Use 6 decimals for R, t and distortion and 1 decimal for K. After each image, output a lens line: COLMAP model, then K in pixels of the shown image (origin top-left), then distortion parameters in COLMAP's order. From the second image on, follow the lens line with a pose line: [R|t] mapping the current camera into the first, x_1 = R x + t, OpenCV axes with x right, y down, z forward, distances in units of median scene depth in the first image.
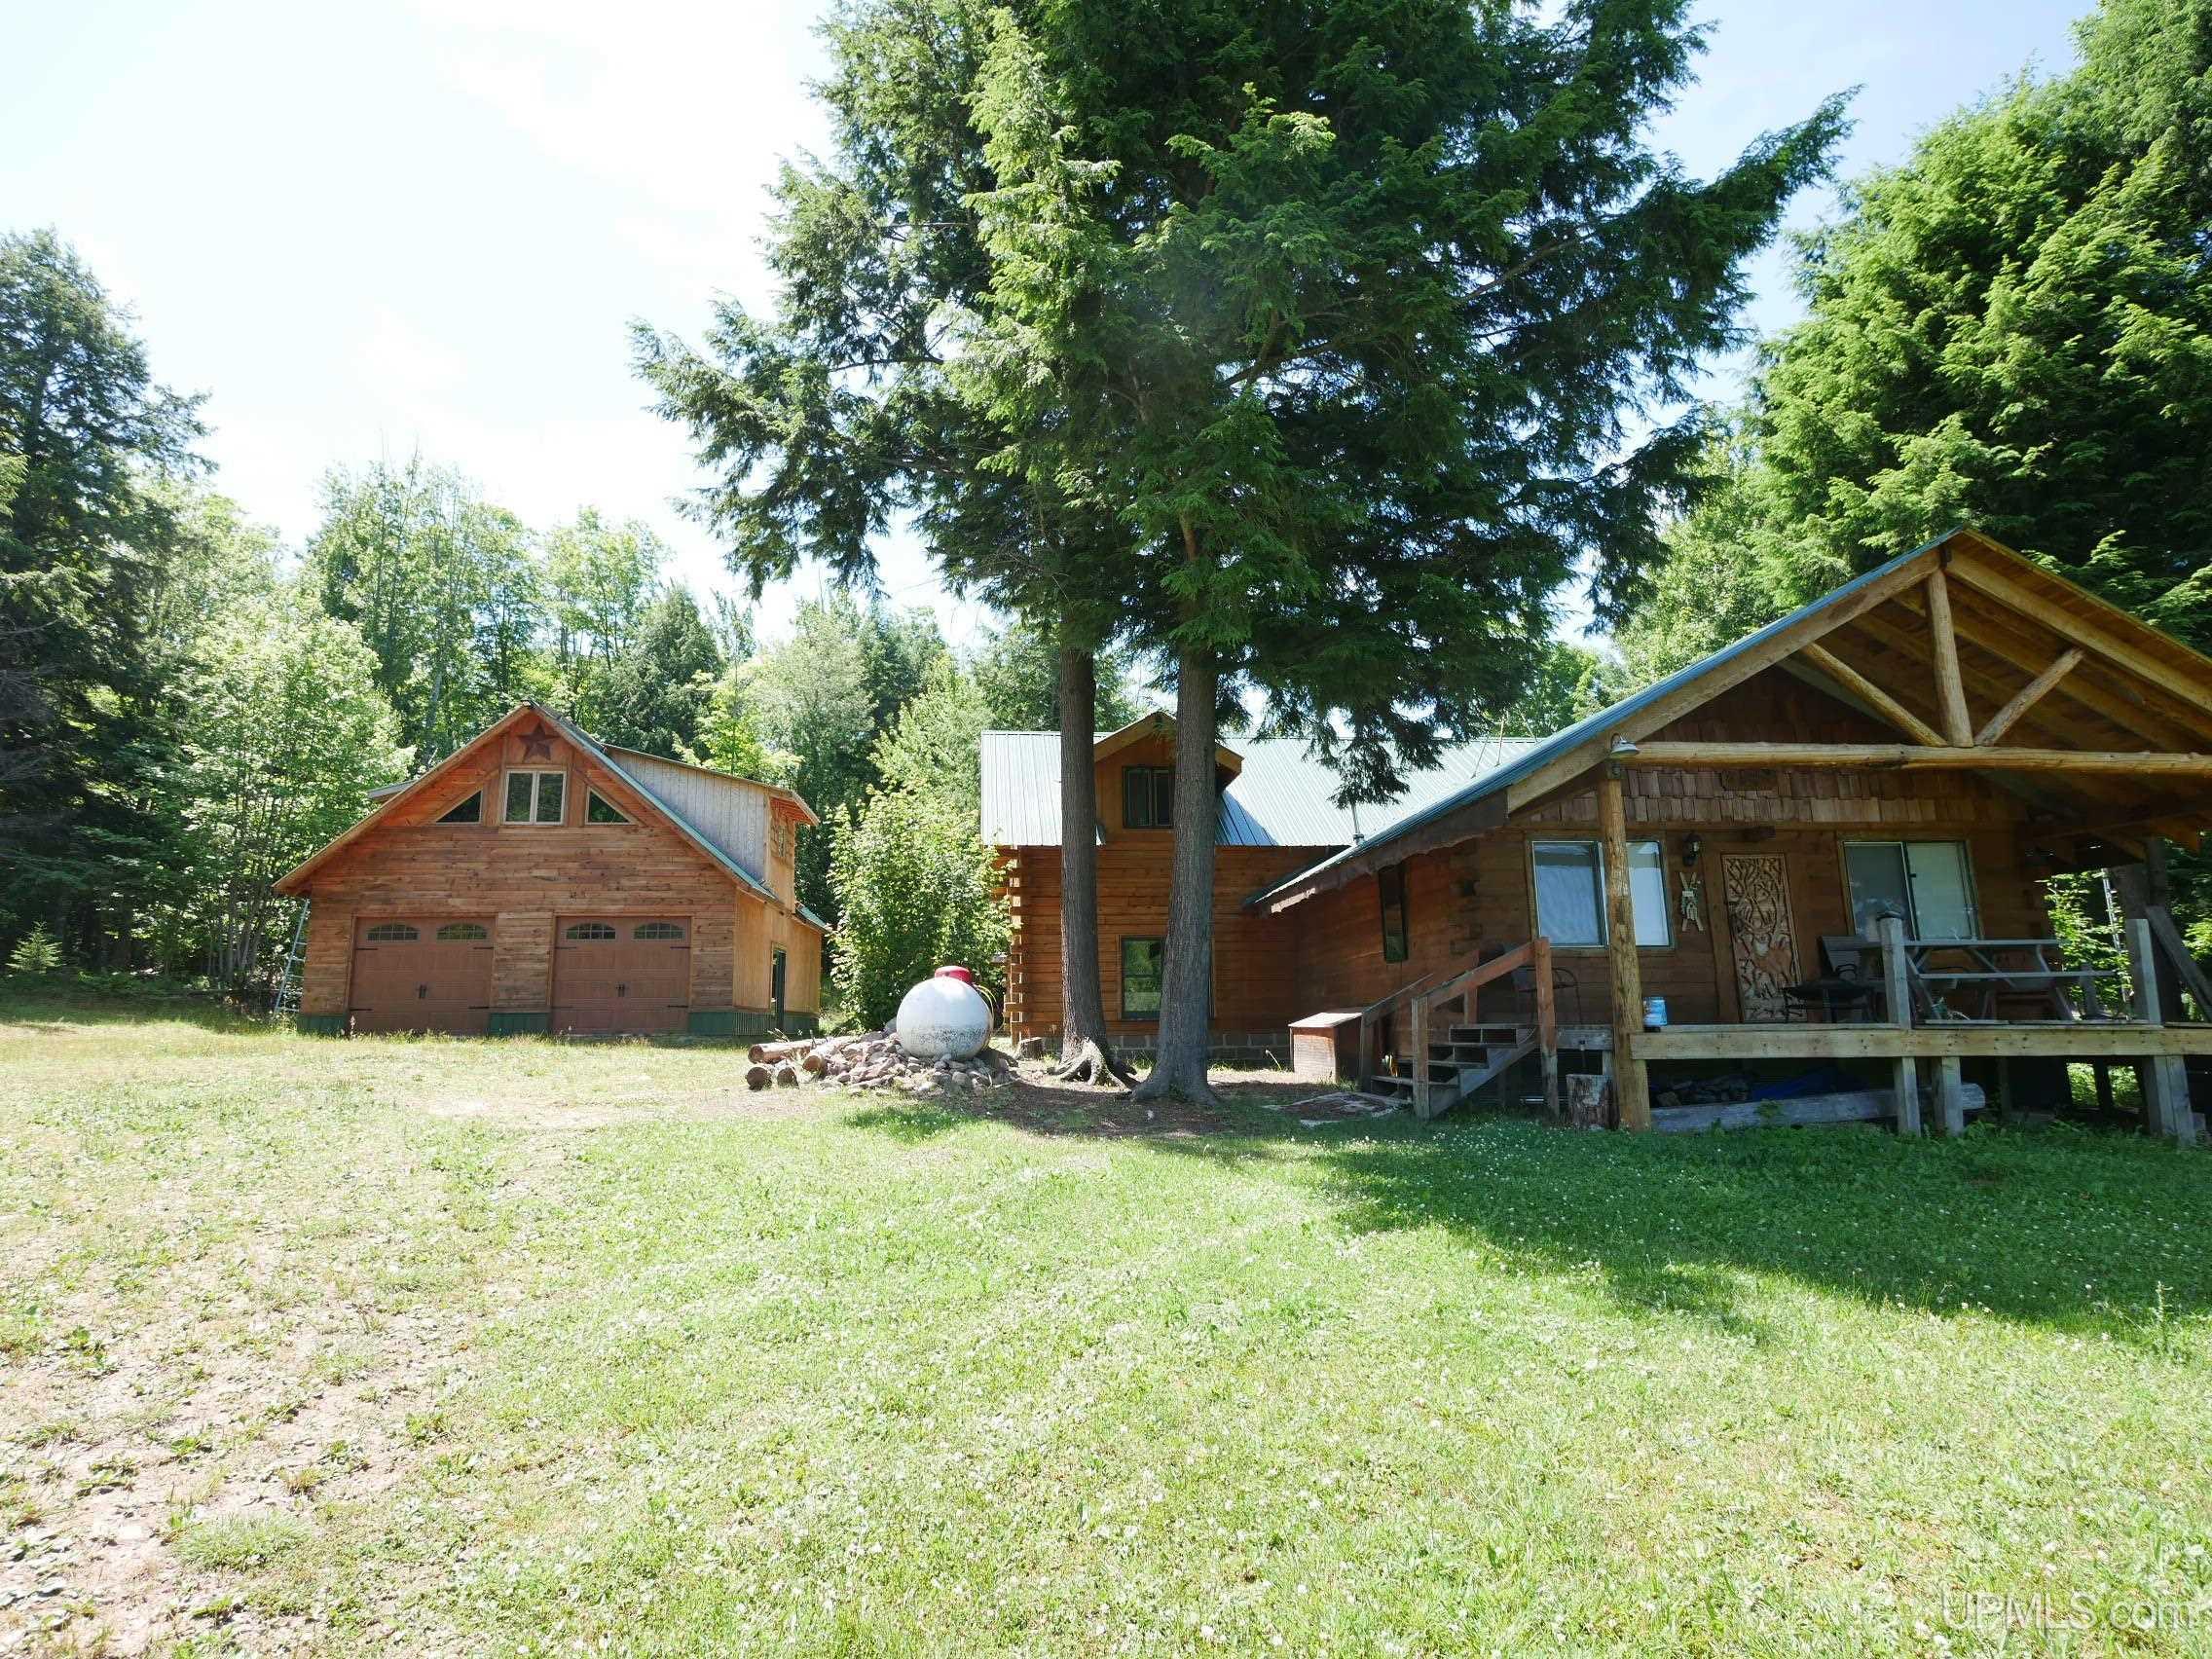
lens RADIAL K [[1184.9, 0, 1101.8], [0, 1184.9, 832.2], [0, 0, 1]] dist [-0.001366, 0.000573]
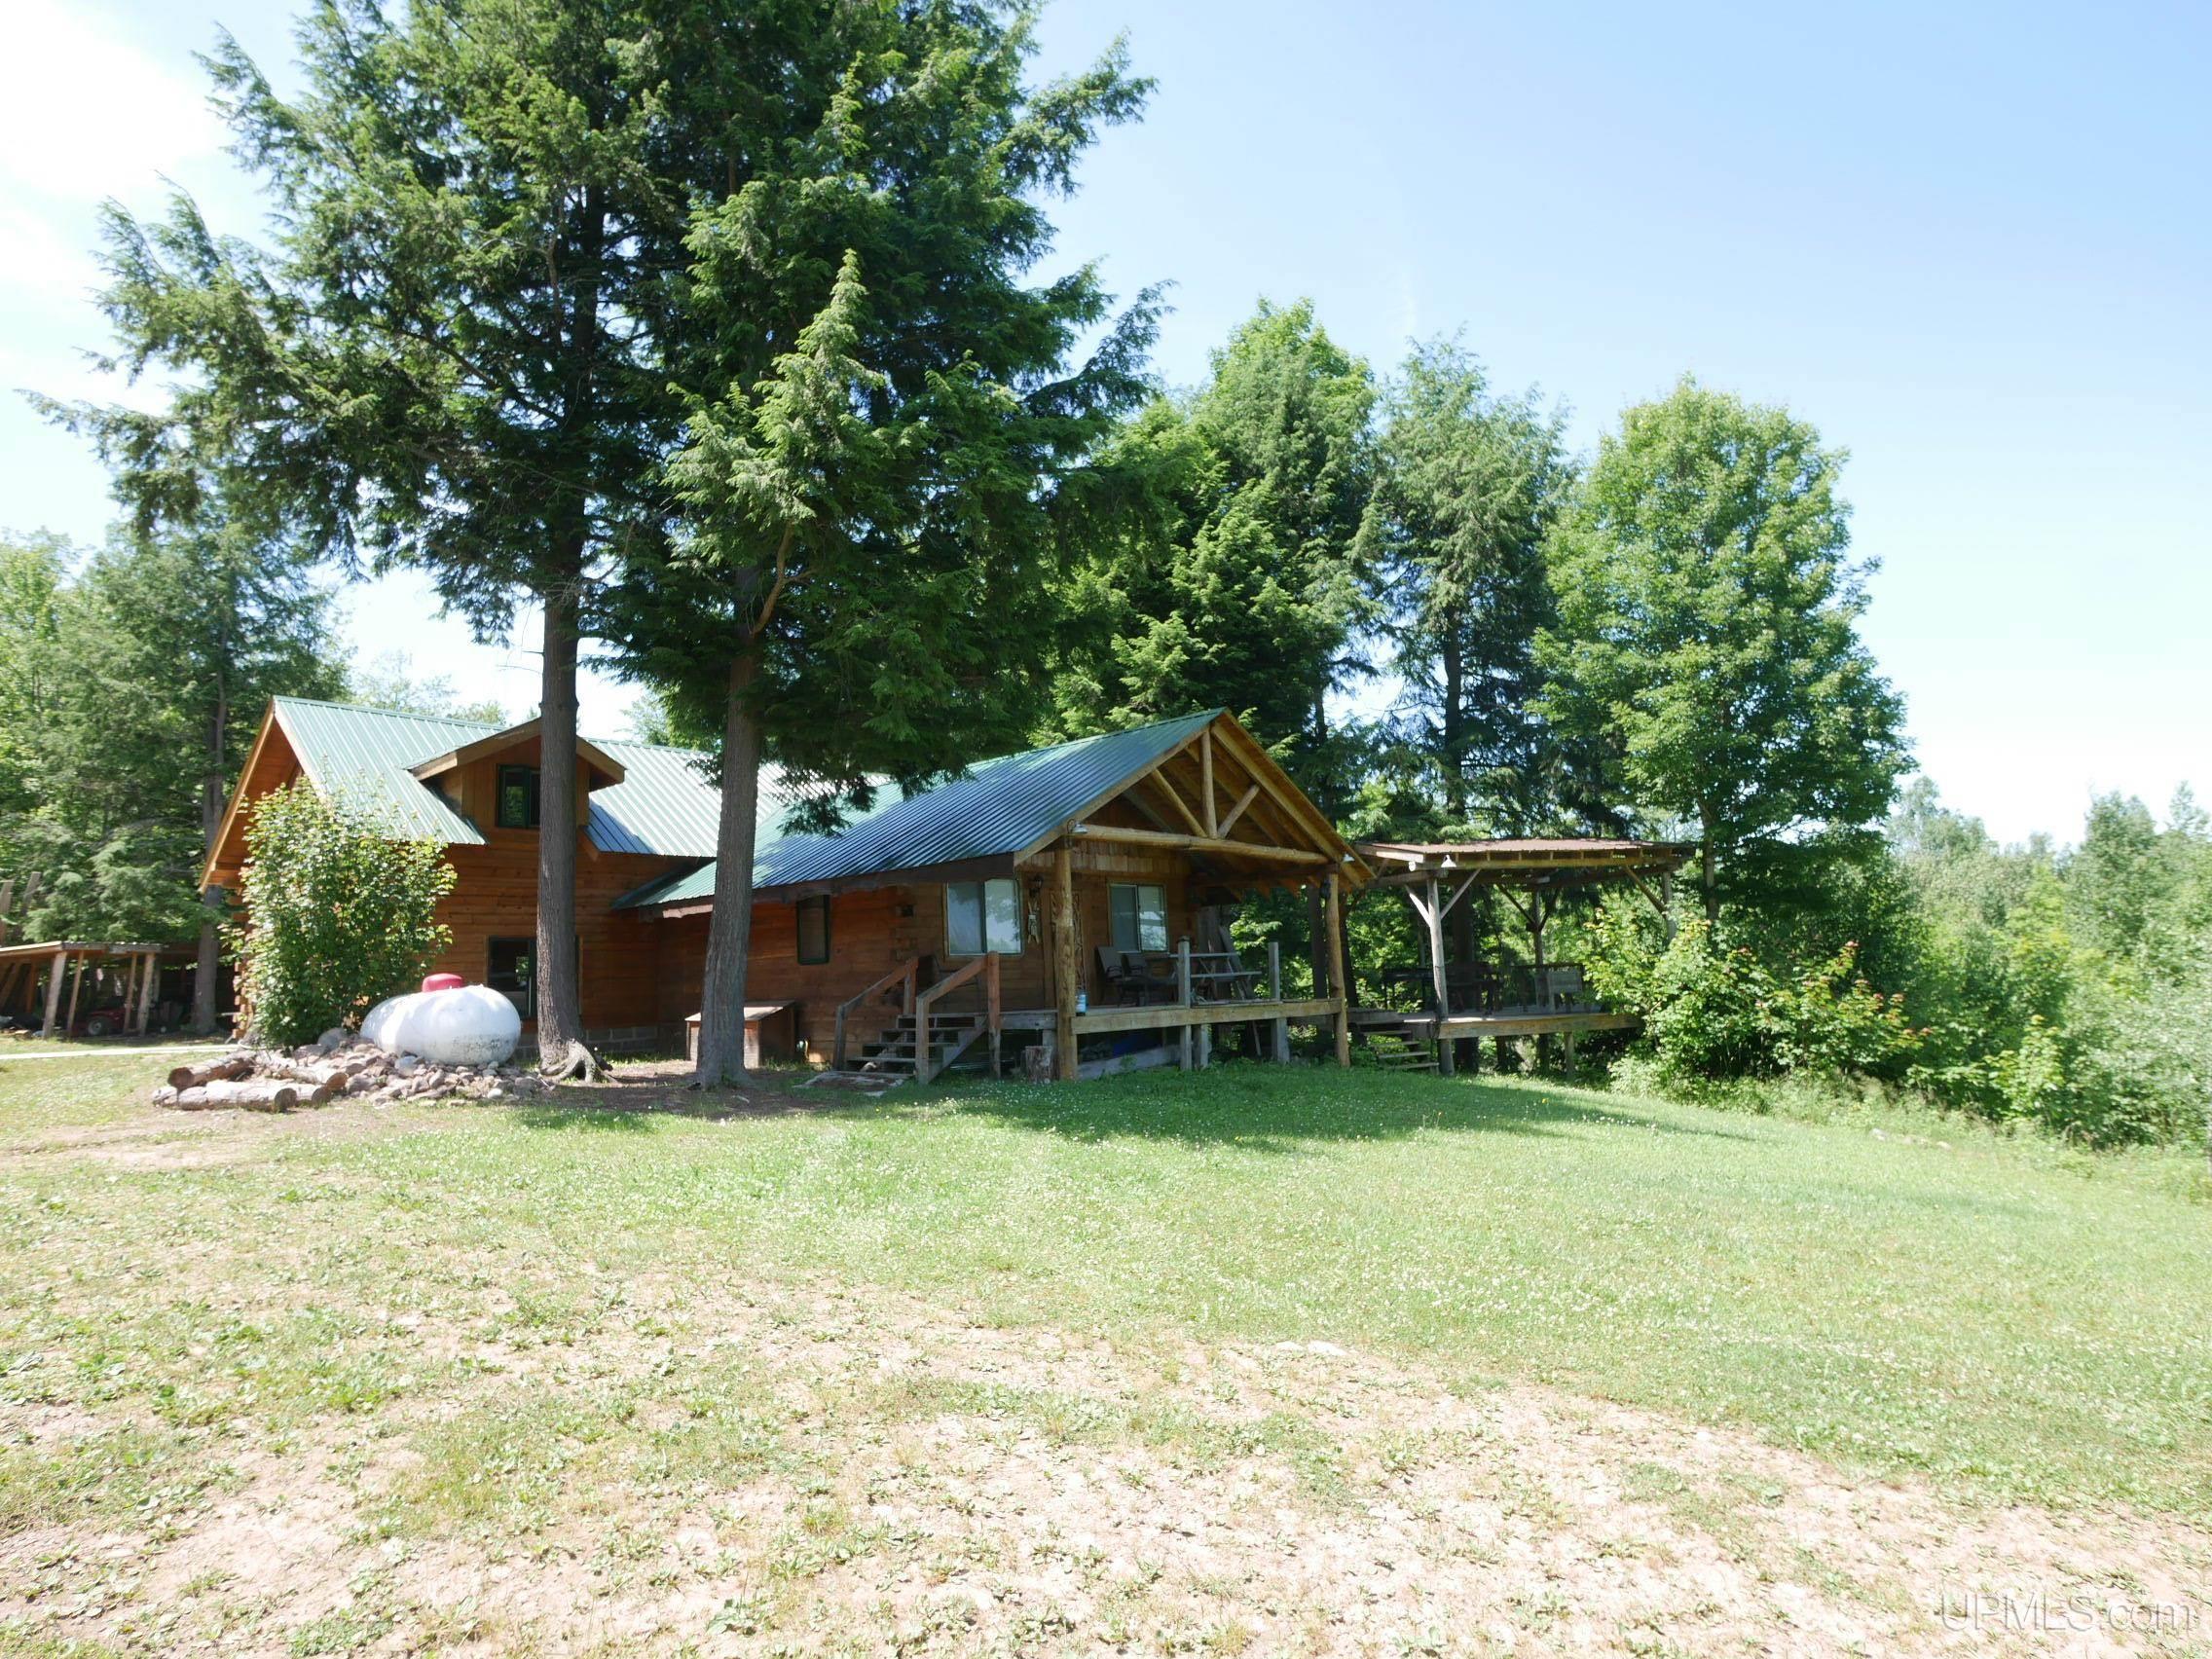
lens RADIAL K [[1184.9, 0, 1112.1], [0, 1184.9, 824.7], [0, 0, 1]] dist [-0.001366, 0.000573]
pose [[0.732298, 0.071068, 0.677266, -0.409509], [-0.077036, 0.996801, -0.021301, -0.035387], [-0.676613, -0.036575, 0.735430, -0.110119]]
